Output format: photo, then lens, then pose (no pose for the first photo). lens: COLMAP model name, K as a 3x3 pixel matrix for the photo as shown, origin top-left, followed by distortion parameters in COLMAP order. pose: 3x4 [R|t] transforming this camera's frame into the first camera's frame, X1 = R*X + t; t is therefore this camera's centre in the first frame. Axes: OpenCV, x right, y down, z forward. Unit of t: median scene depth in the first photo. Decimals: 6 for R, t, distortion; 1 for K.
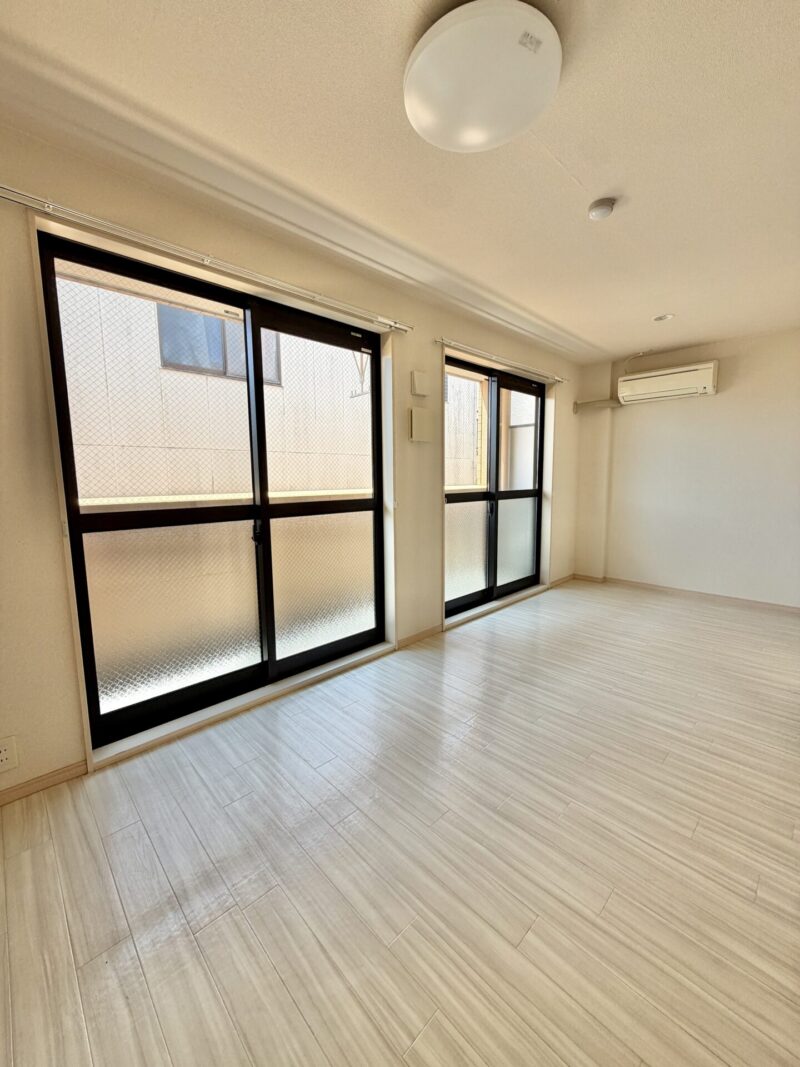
lens RADIAL K [[422.7, 0, 400.9], [0, 422.7, 532.6], [0, 0, 1]] dist [-0.006312, 0.001003]
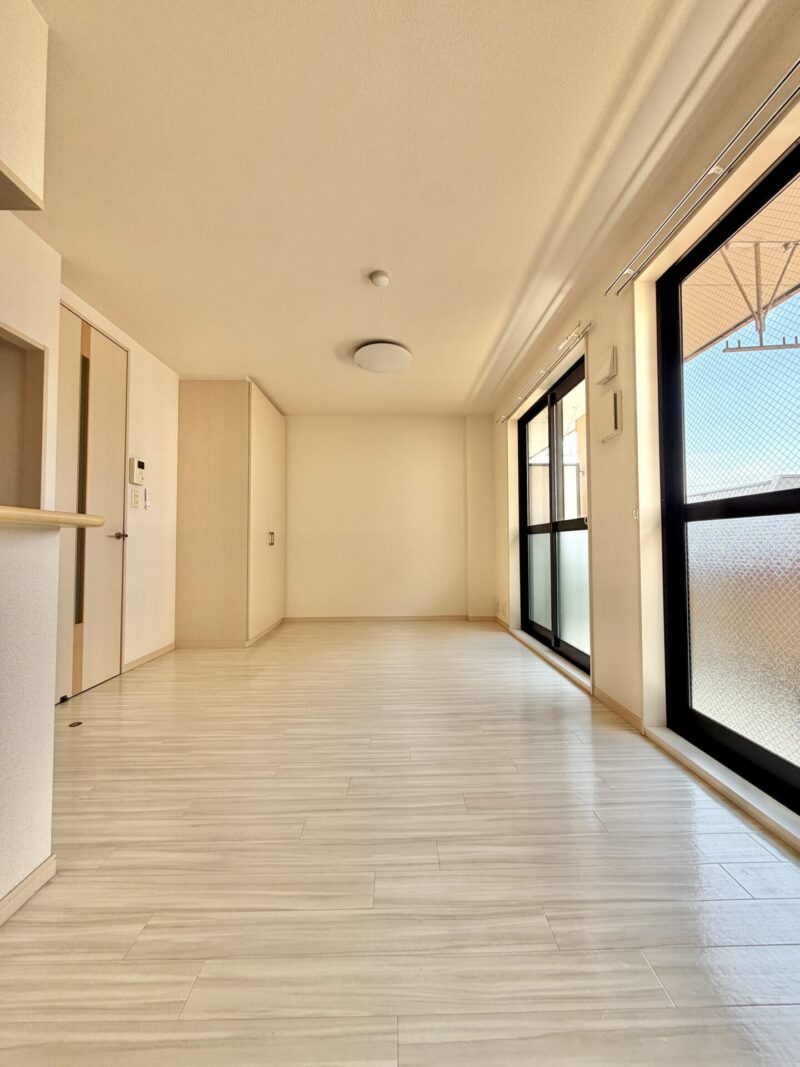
lens RADIAL K [[422.7, 0, 403.5], [0, 422.7, 530.1], [0, 0, 1]] dist [-0.006312, 0.001003]
pose [[-0.680894, -0.011916, -0.732285, 0.913719], [-0.083478, 0.994614, 0.061435, -0.070985], [0.727609, 0.102961, -0.678222, 1.347651]]
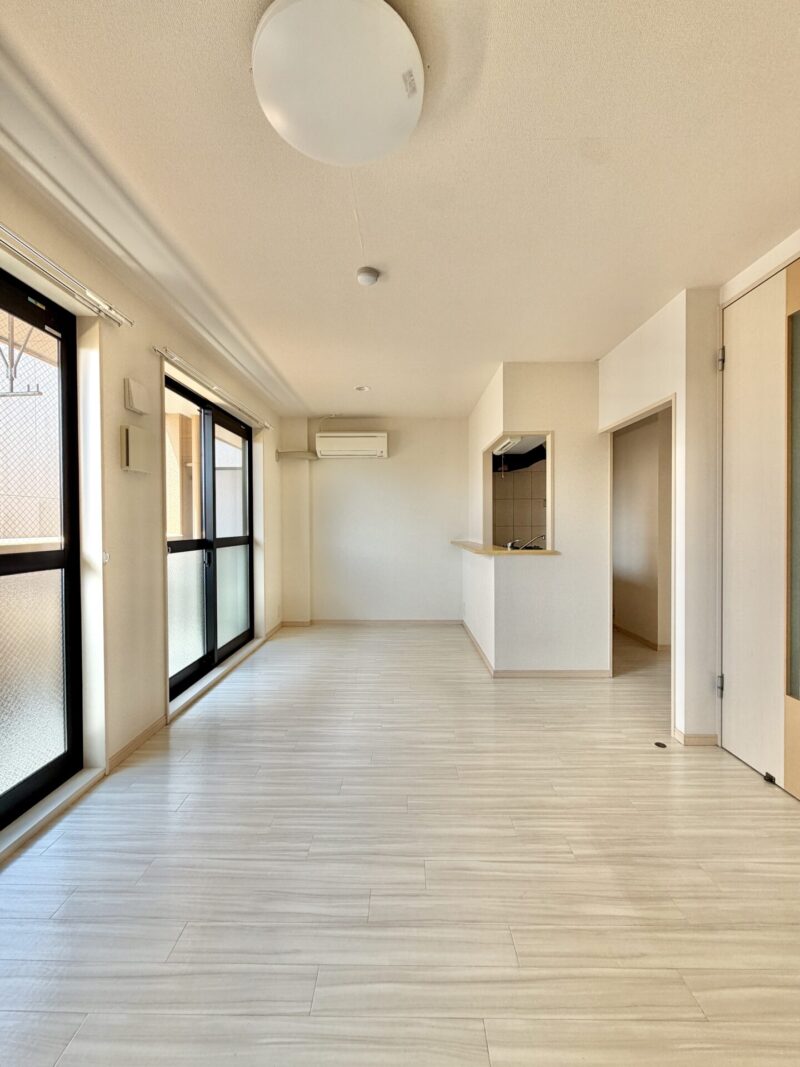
lens RADIAL K [[422.7, 0, 399.9], [0, 422.7, 532.6], [0, 0, 1]] dist [-0.006312, 0.001003]
pose [[0.702634, -0.007050, 0.711516, -0.167143], [0.090449, 0.992724, -0.079483, -0.008400], [-0.705779, 0.120204, 0.698160, 0.171175]]
